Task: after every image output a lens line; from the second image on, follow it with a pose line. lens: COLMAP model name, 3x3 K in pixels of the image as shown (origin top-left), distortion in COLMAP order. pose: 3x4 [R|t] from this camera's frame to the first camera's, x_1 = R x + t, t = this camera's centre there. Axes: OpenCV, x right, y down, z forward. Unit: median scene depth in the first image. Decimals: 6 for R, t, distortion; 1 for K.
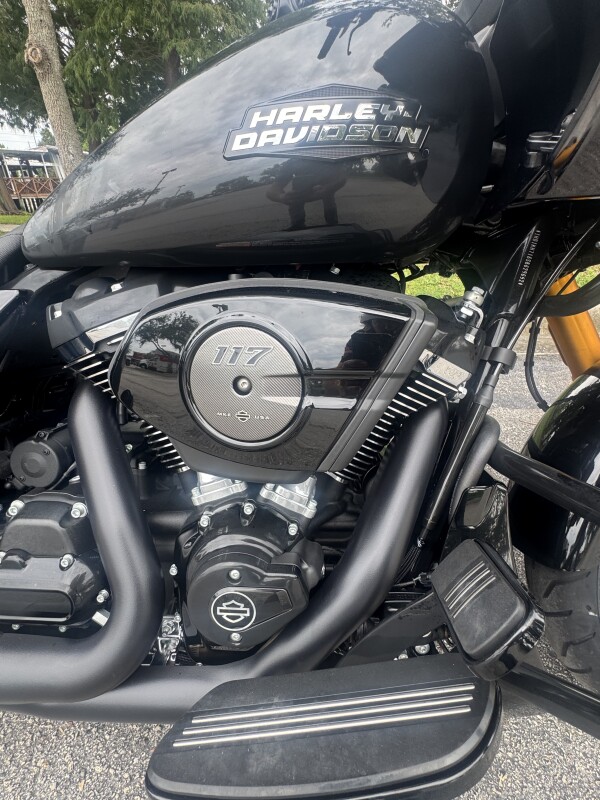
lens RADIAL K [[395.8, 0, 302.8], [0, 395.8, 396.2], [0, 0, 1]] dist [0.001800, -0.002064]
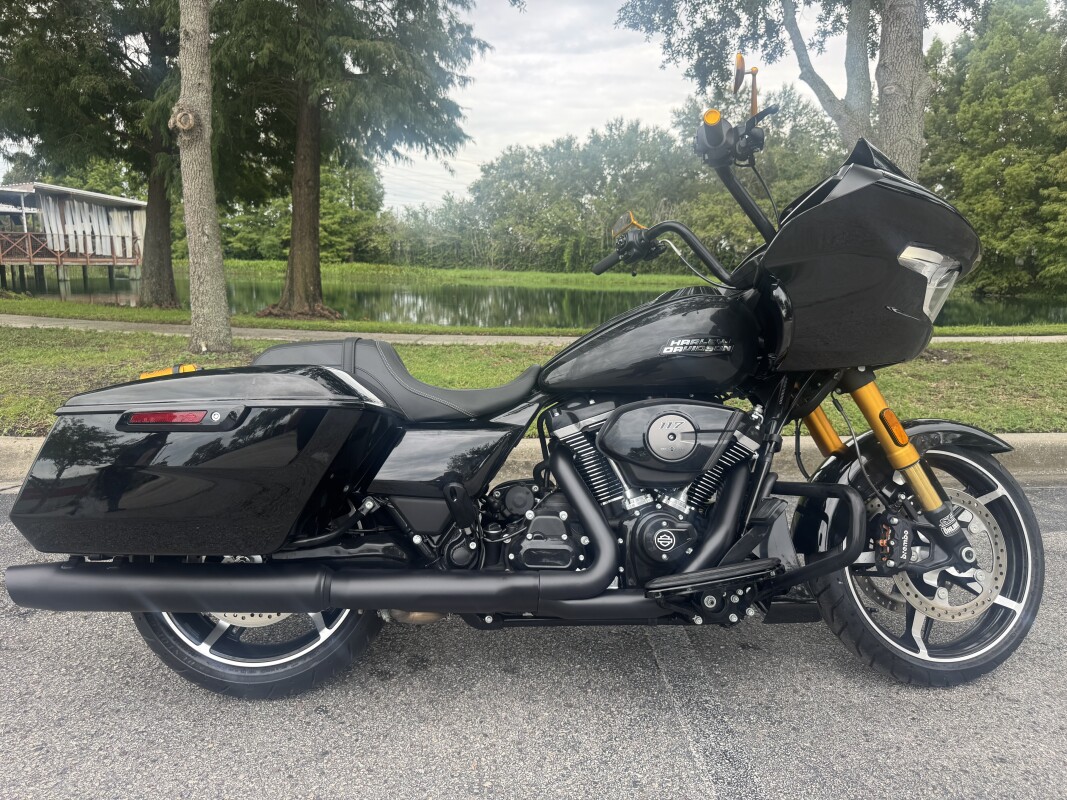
lens RADIAL K [[765.3, 0, 540.1], [0, 765.3, 405.8], [0, 0, 1]] dist [0.013057, -0.017185]
pose [[0.995621, 0.013213, 0.092548, -0.986665], [0.014226, 0.957020, -0.289672, 0.813065], [-0.092397, 0.289720, 0.952641, -2.506057]]
